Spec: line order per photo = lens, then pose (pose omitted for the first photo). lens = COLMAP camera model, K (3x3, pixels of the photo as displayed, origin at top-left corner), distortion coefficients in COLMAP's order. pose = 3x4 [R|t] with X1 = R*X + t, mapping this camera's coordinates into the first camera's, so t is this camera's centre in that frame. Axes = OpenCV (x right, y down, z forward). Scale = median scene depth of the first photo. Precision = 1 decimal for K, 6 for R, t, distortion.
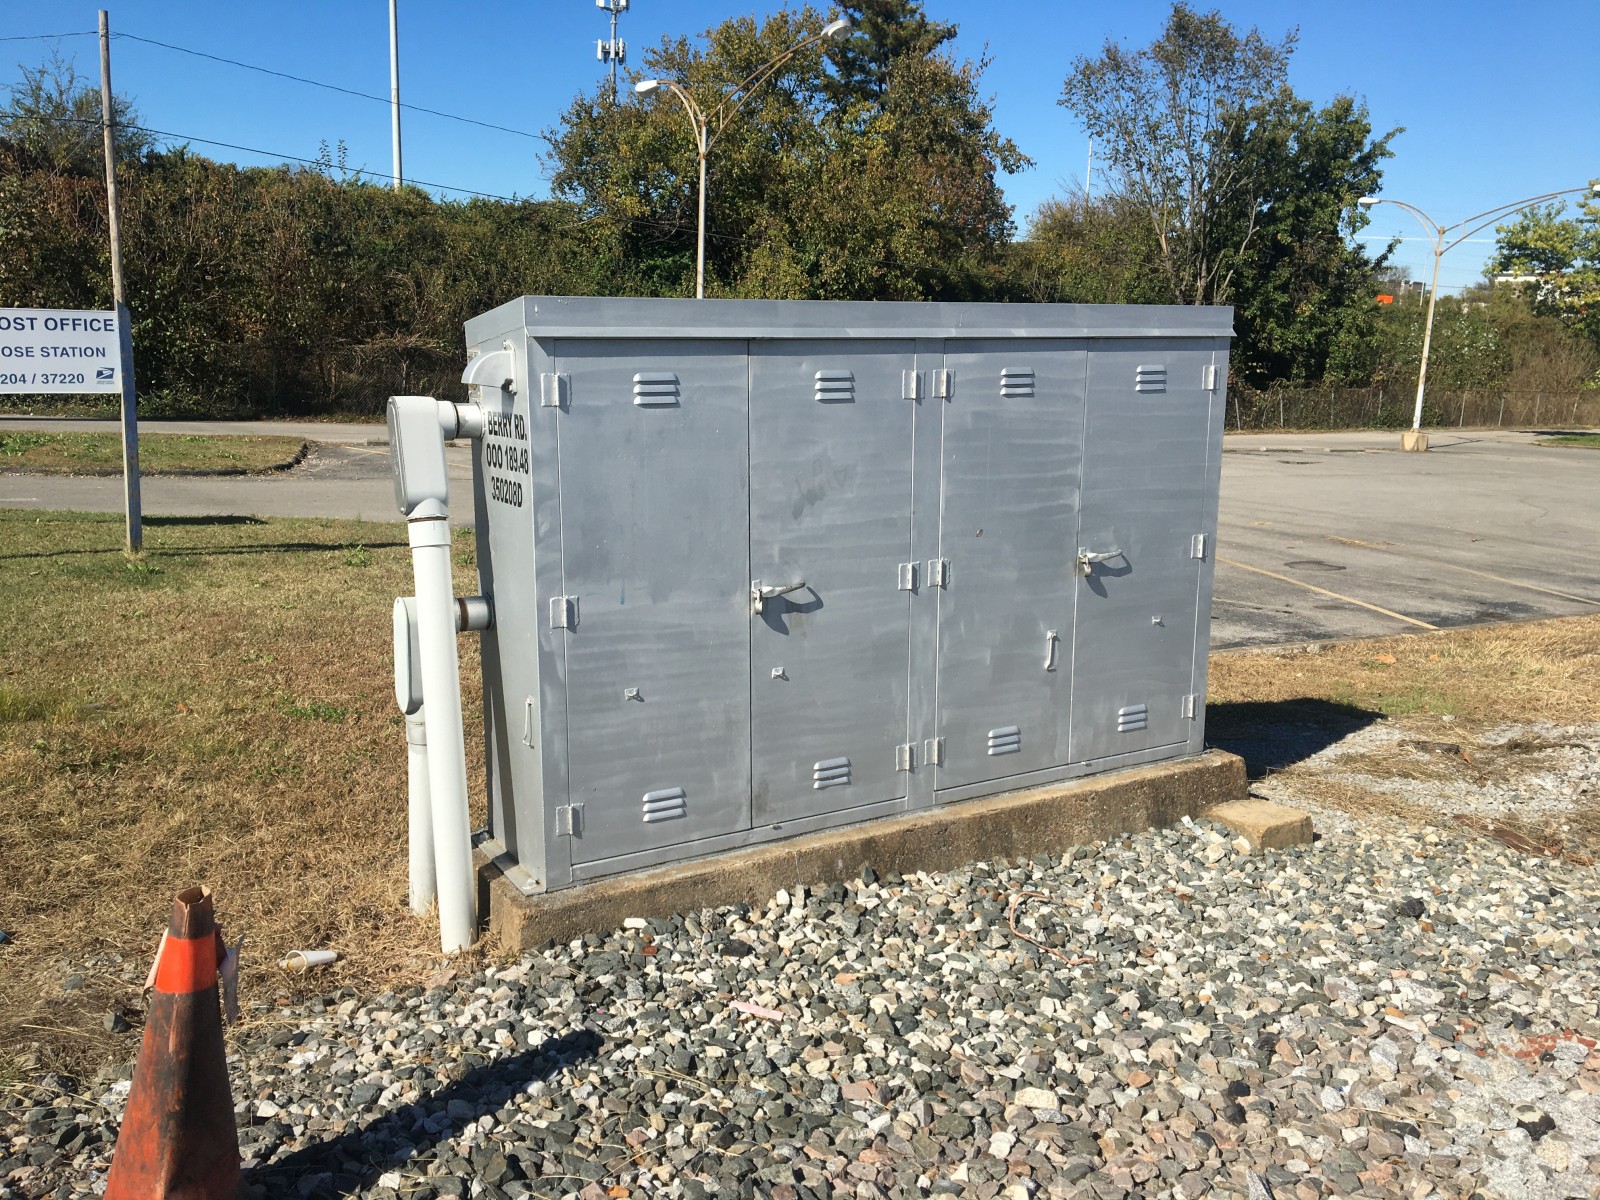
lens RADIAL K [[1346.3, 0, 803.9], [0, 1346.3, 602.1], [0, 0, 1]] dist [0.097803, -0.137036]
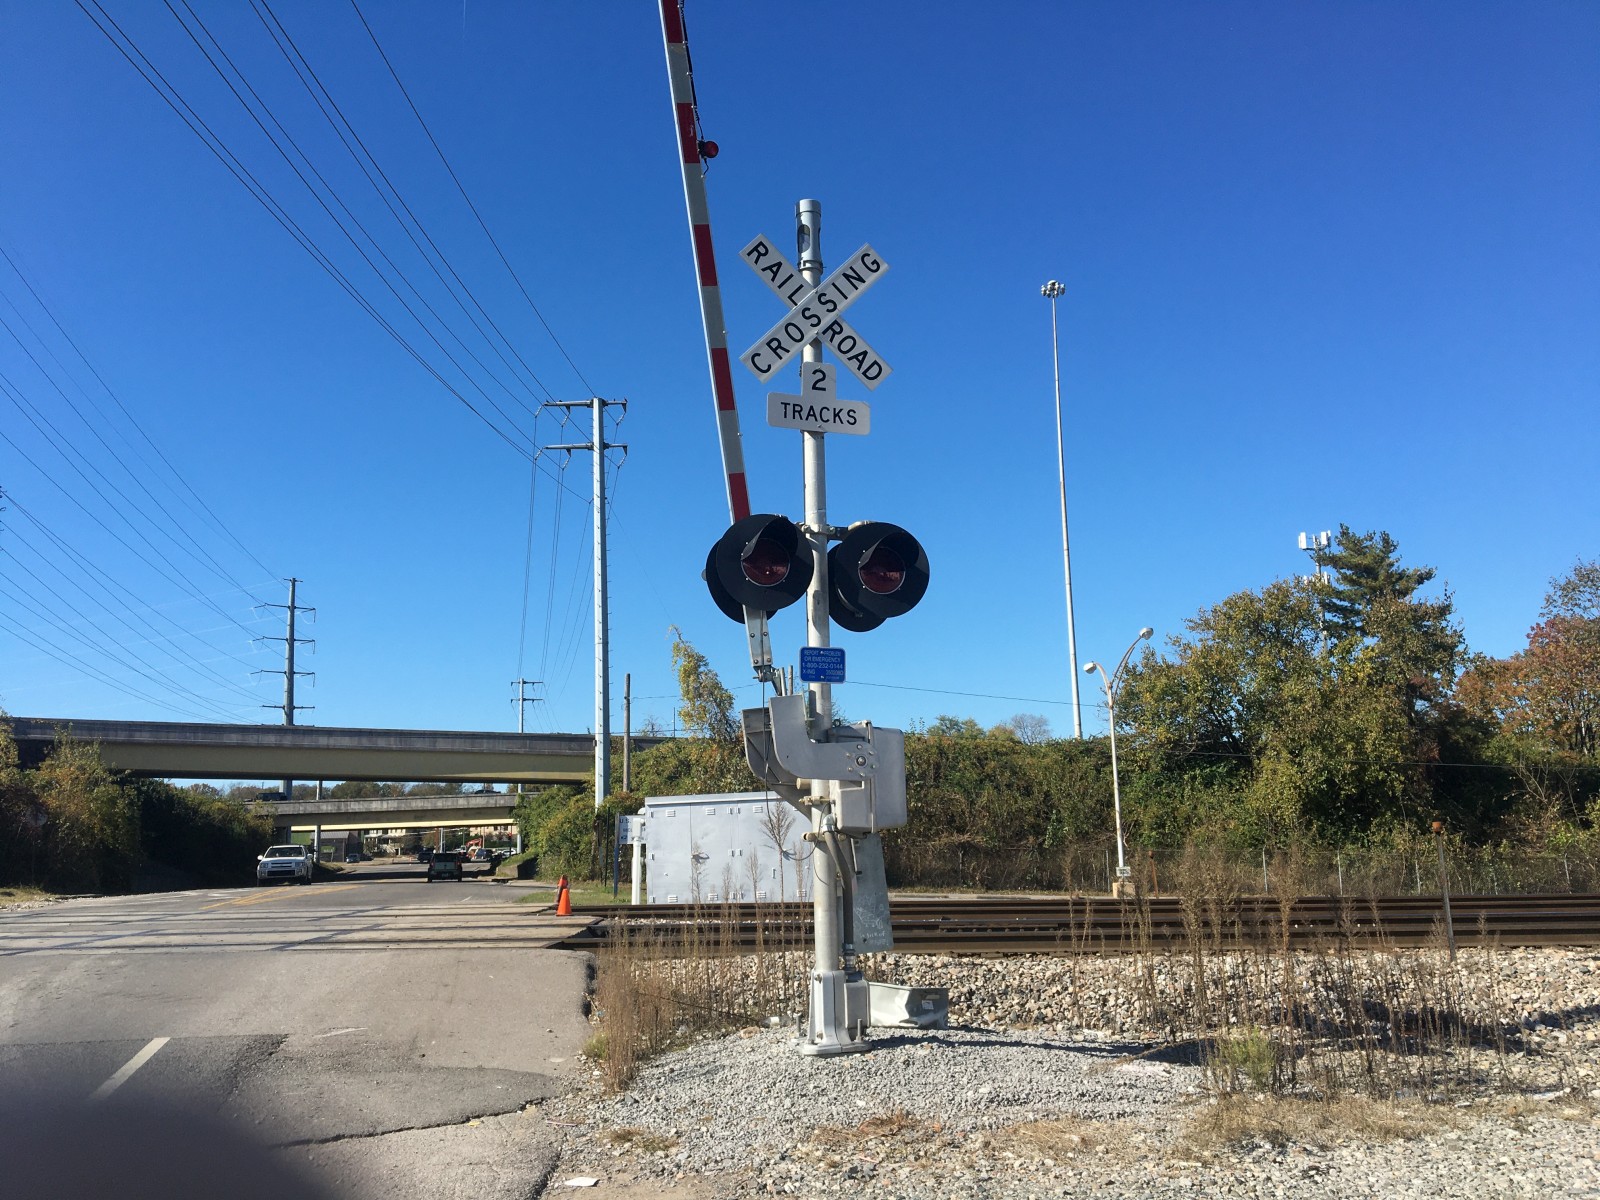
lens RADIAL K [[1346.3, 0, 783.8], [0, 1346.3, 601.1], [0, 0, 1]] dist [0.097803, -0.137036]
pose [[0.842528, -0.142052, -0.519584, 0.262026], [-0.060570, 0.933498, -0.353431, 0.077547], [0.535236, 0.329247, 0.777894, -0.269530]]
